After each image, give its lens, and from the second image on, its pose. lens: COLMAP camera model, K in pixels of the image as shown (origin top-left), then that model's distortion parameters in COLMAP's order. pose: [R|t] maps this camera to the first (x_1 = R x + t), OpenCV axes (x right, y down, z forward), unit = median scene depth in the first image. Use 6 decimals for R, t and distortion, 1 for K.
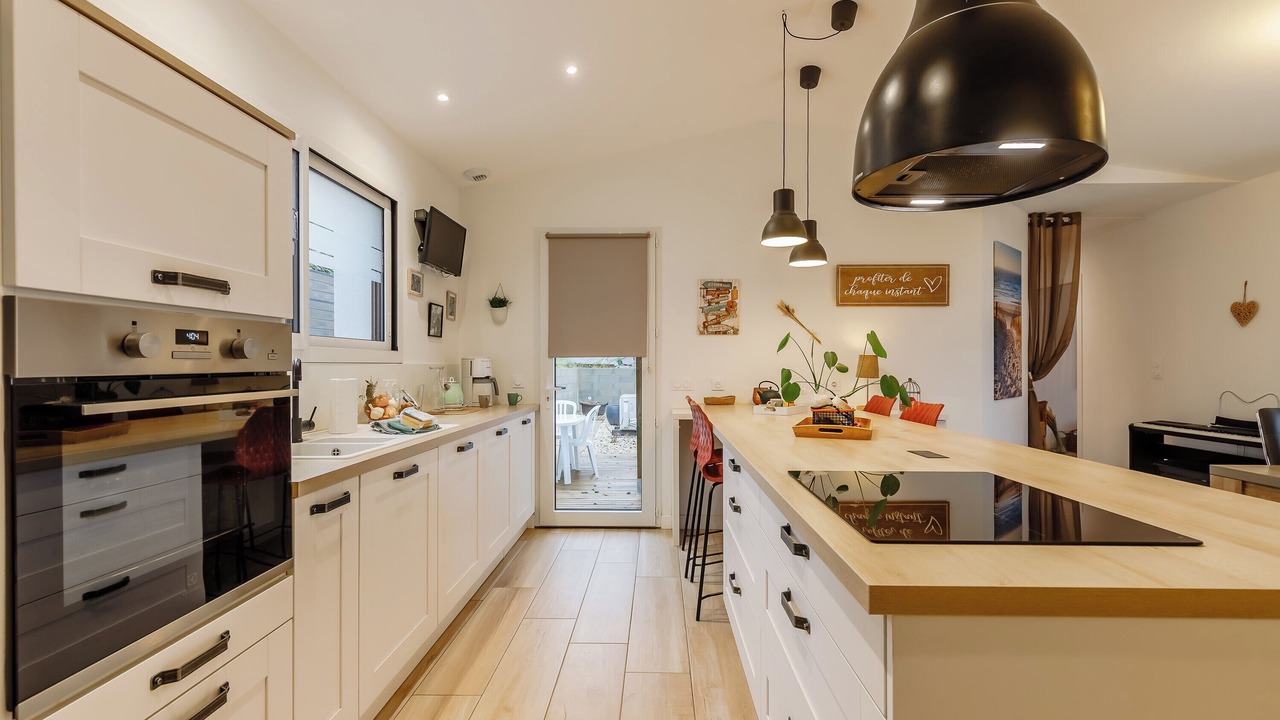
lens RADIAL K [[575.8, 0, 644.7], [0, 575.8, 363.9], [0, 0, 1]] dist [0.008753, -0.001113]
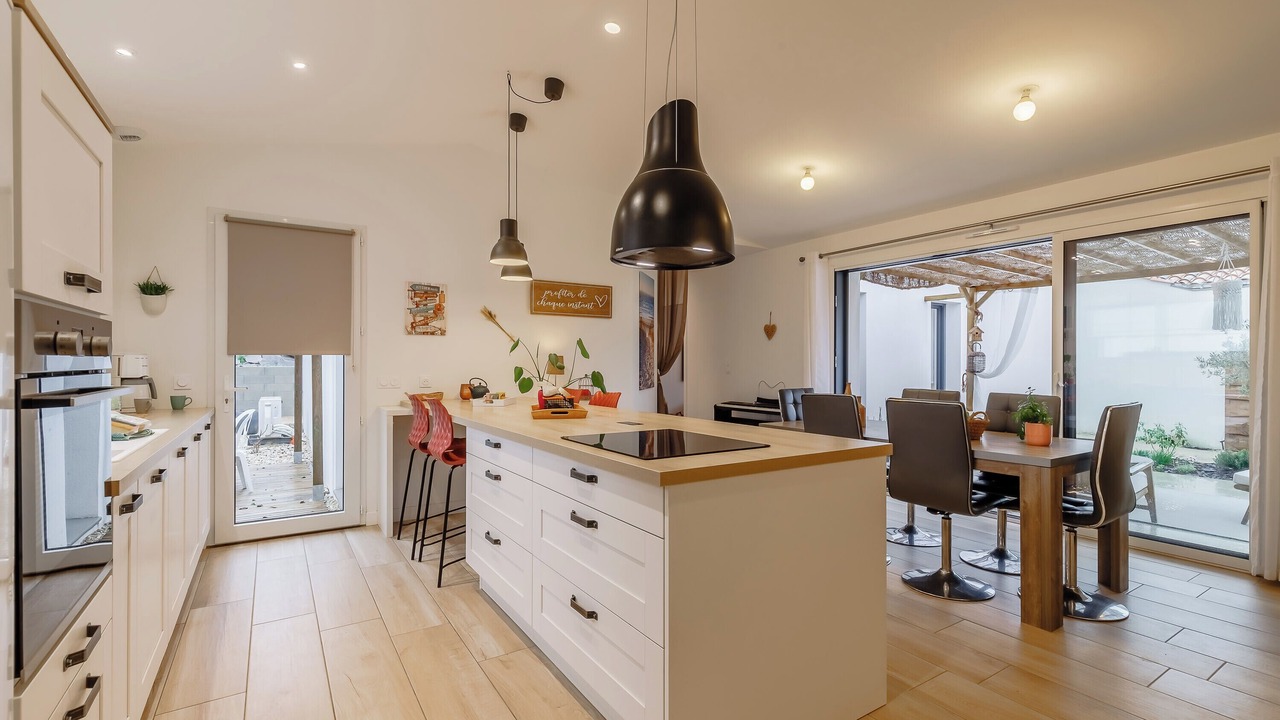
lens RADIAL K [[575.8, 0, 649.2], [0, 575.8, 363.0], [0, 0, 1]] dist [0.008753, -0.001113]
pose [[0.822161, 0.002698, 0.569249, -0.148025], [-0.003054, 0.999995, -0.000329, -0.000010], [-0.569247, -0.001468, 0.822165, -0.119230]]
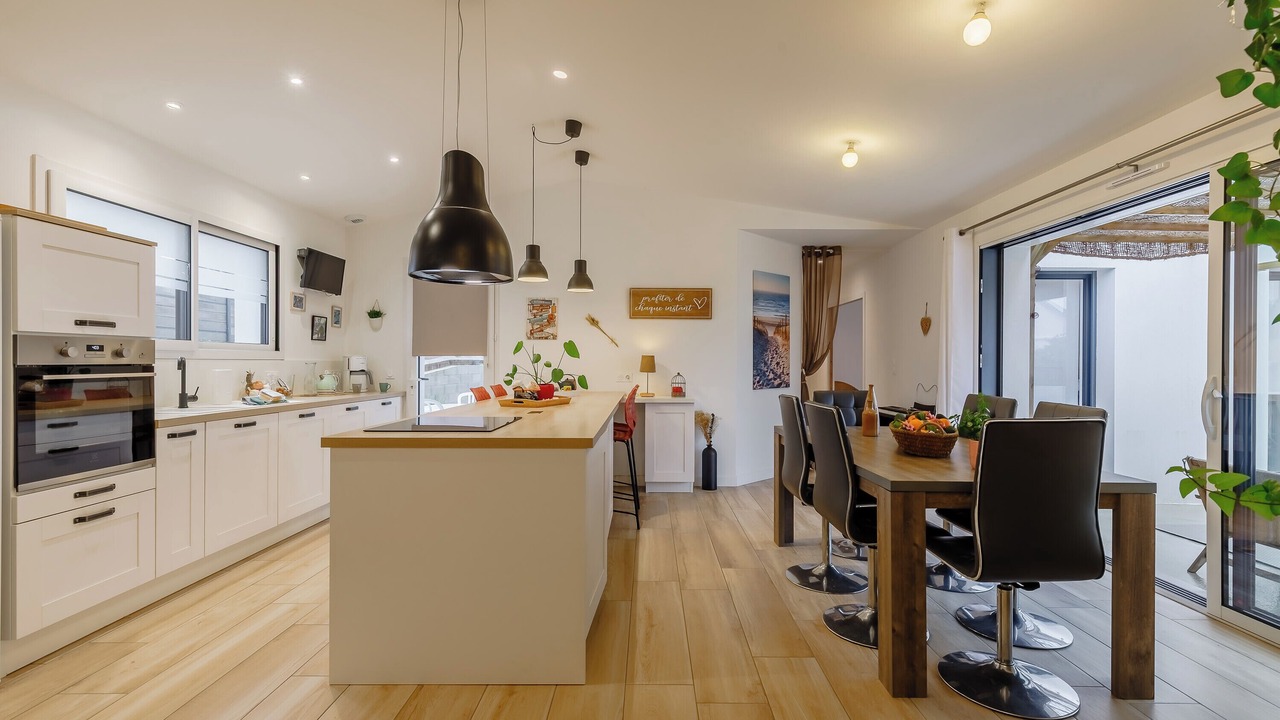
lens RADIAL K [[575.8, 0, 645.5], [0, 575.8, 363.5], [0, 0, 1]] dist [0.008753, -0.001113]
pose [[0.999763, 0.004318, 0.021325, 0.359415], [-0.004392, 0.999985, 0.003418, -0.000880], [-0.021310, -0.003511, 0.999767, -0.356222]]
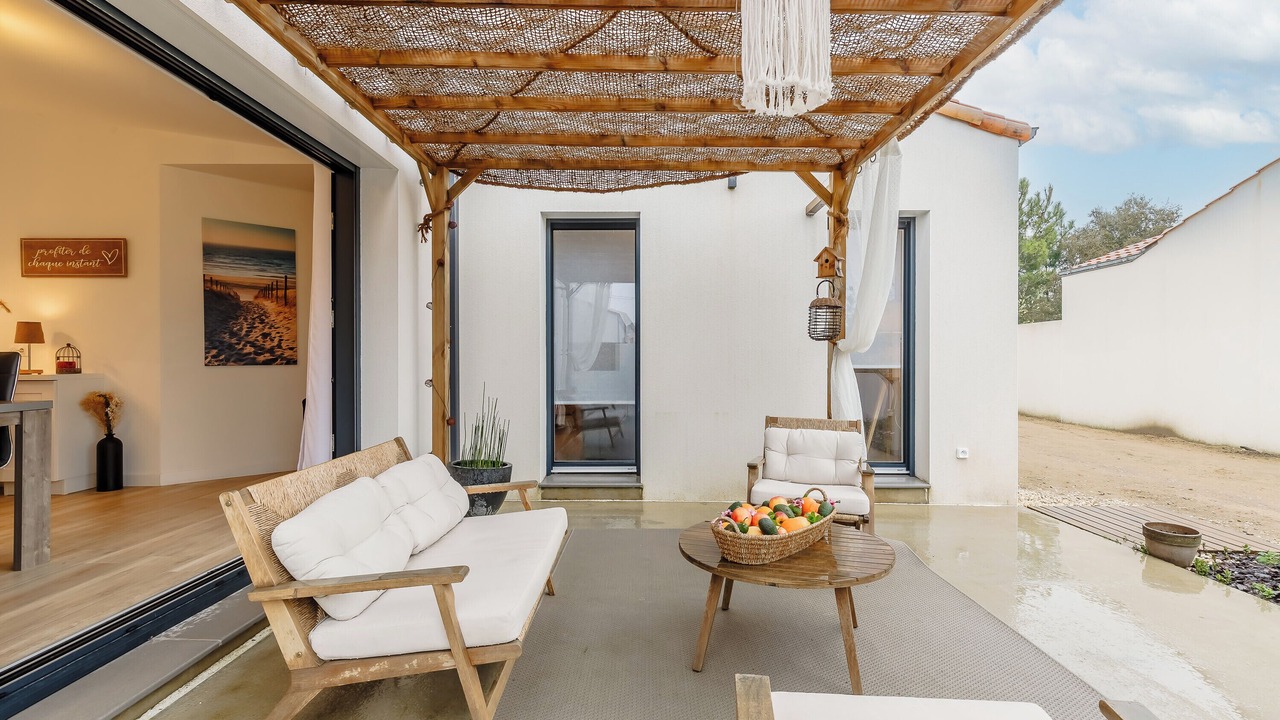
lens RADIAL K [[575.8, 0, 646.9], [0, 575.8, 361.7], [0, 0, 1]] dist [0.008753, -0.001113]
pose [[0.999944, -0.001207, 0.010496, 1.554596], [0.001153, 0.999986, 0.005192, 0.055438], [-0.010502, -0.005179, 0.999931, -0.095822]]
